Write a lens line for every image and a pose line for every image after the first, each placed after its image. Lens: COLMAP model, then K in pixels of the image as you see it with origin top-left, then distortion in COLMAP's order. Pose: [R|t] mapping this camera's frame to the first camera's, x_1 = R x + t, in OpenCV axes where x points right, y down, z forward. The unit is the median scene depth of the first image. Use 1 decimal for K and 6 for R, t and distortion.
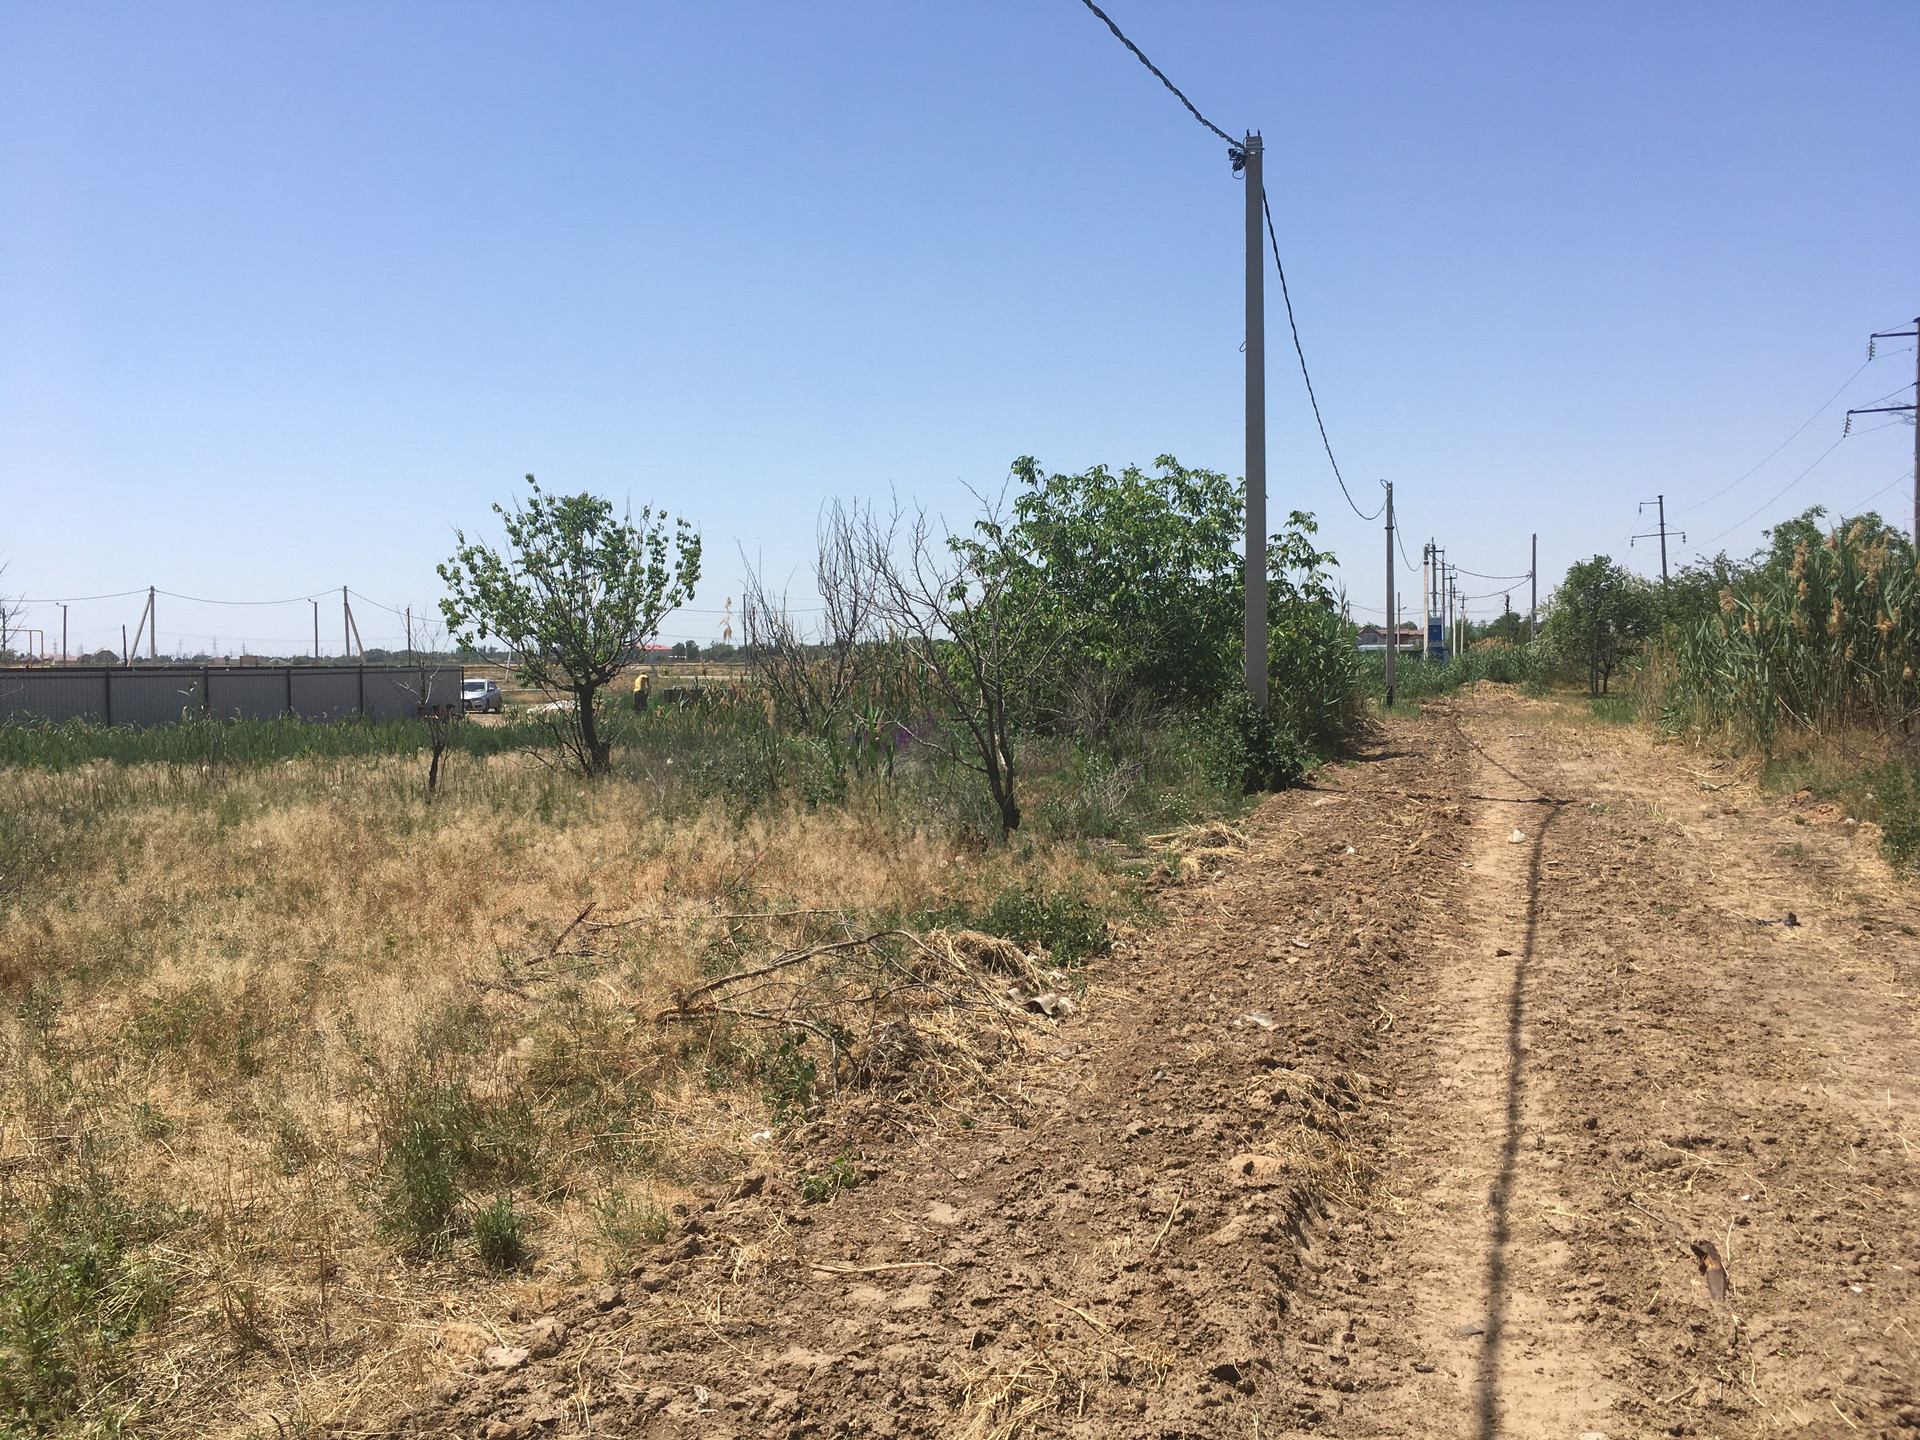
lens RADIAL K [[1616.7, 0, 957.5], [0, 1616.7, 712.8], [0, 0, 1]] dist [0.009670, 0.000503]
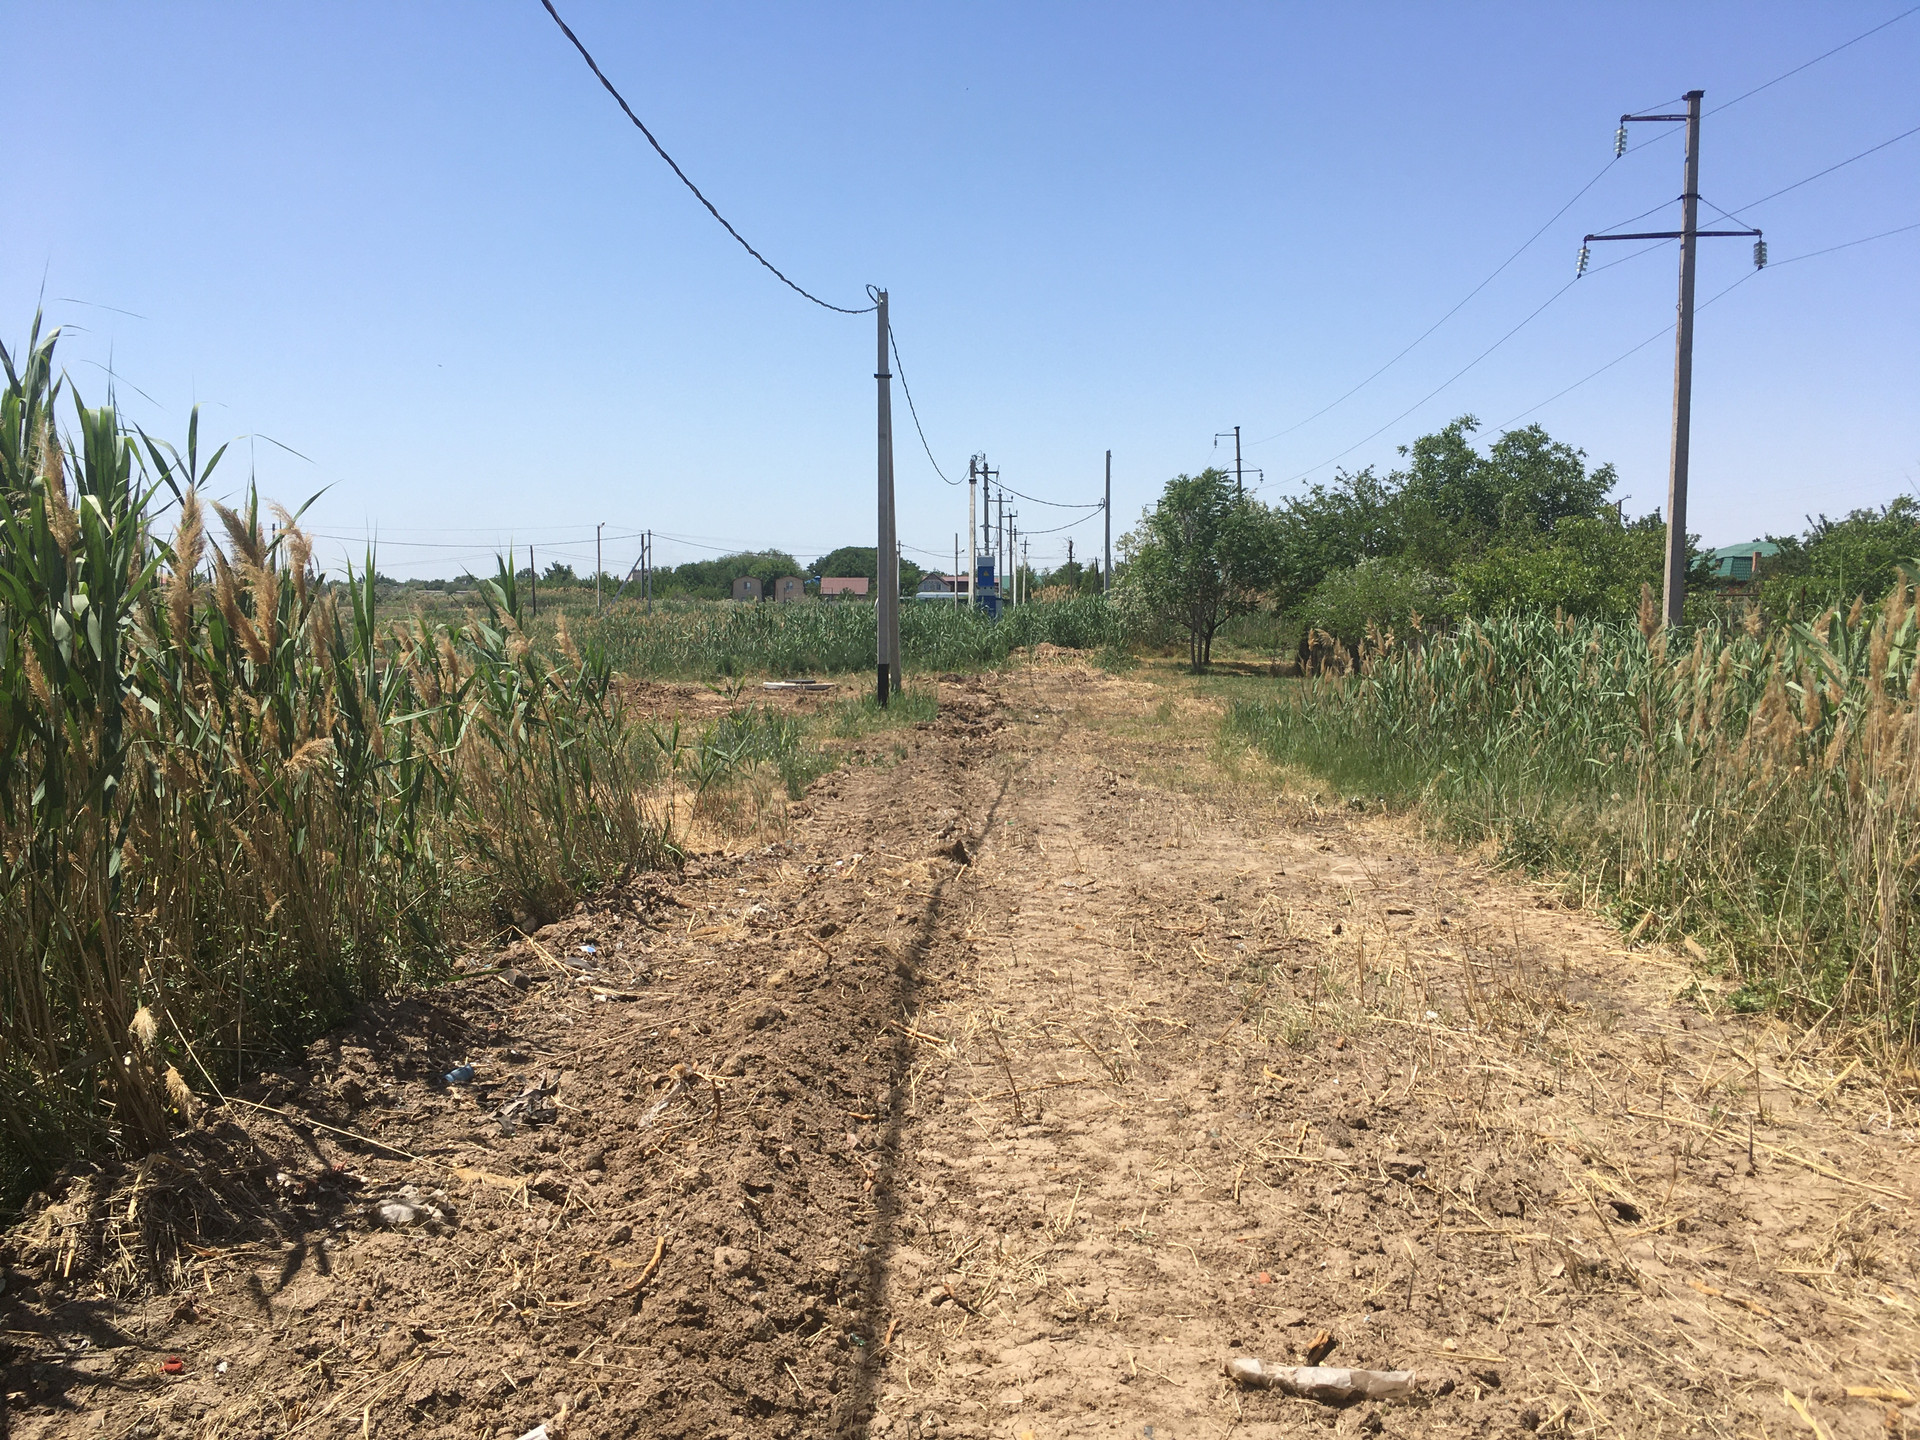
lens RADIAL K [[1616.7, 0, 959.2], [0, 1616.7, 720.6], [0, 0, 1]] dist [0.009670, 0.000503]
pose [[0.966207, -0.005421, 0.257711, 0.106911], [-0.004412, 0.999285, 0.037559, -0.013009], [-0.257730, -0.037426, 0.965492, 0.327327]]
